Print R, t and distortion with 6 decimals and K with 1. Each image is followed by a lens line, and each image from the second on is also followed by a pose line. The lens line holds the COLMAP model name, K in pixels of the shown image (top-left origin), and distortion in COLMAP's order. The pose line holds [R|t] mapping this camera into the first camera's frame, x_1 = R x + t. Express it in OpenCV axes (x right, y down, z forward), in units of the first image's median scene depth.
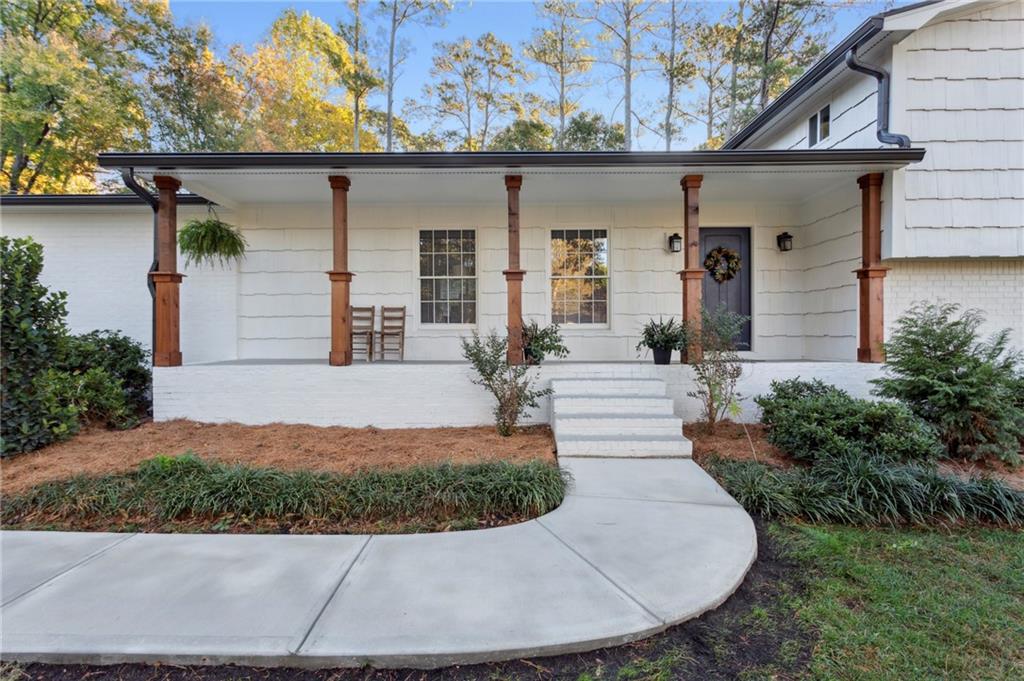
lens RADIAL K [[492.8, 0, 509.8], [0, 492.8, 320.2], [0, 0, 1]] dist [0.000674, 0.000356]
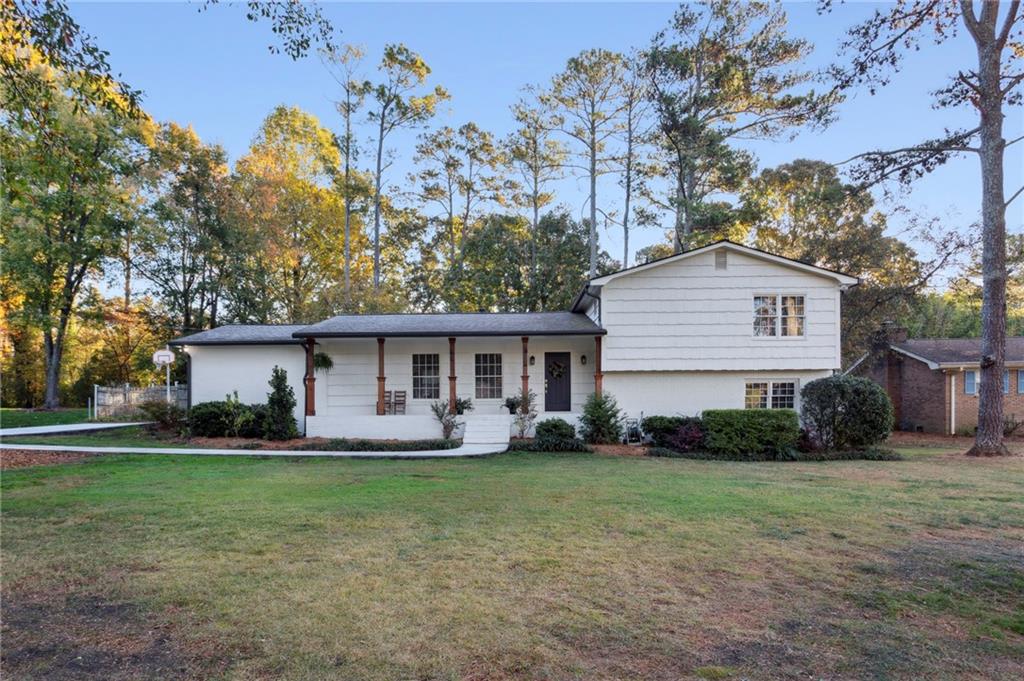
lens RADIAL K [[610.4, 0, 514.5], [0, 610.4, 363.1], [0, 0, 1]] dist [-0.002441, 0.000130]
pose [[0.999935, -0.001940, 0.011228, 0.224783], [0.002626, 0.998106, -0.061467, 0.016474], [-0.011087, 0.061493, 0.998046, -1.616597]]
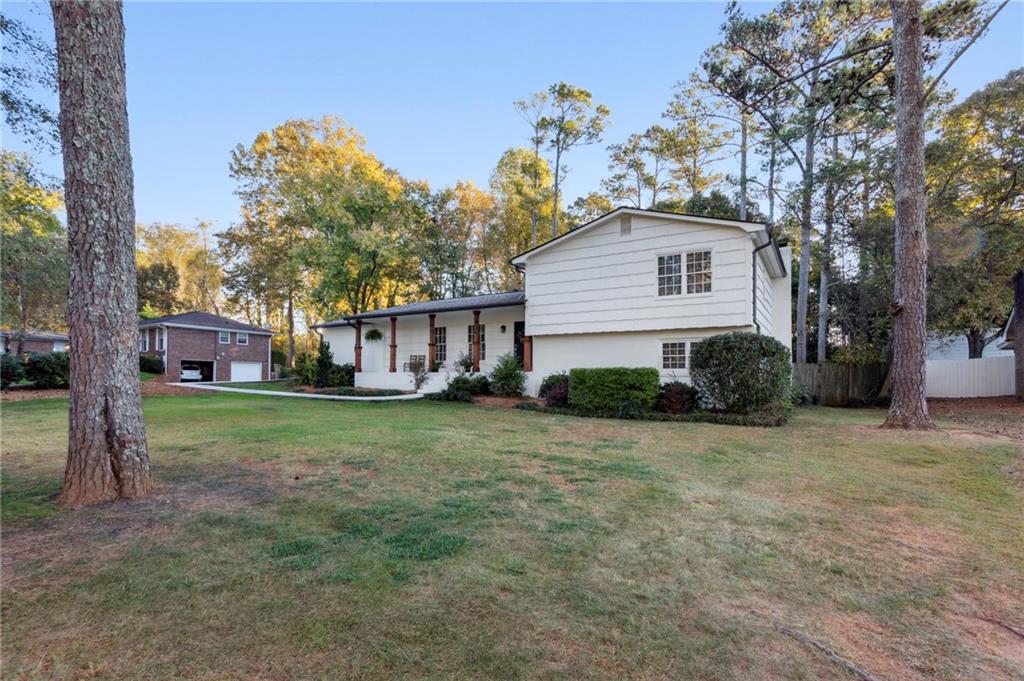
lens RADIAL K [[491.1, 0, 512.0], [0, 491.1, 340.5], [0, 0, 1]] dist [-0.000878, -0.000064]
pose [[0.853391, -0.029845, -0.520415, 1.723969], [0.003119, 0.998634, -0.052156, 0.041482], [0.521261, 0.042886, 0.852319, -1.194207]]
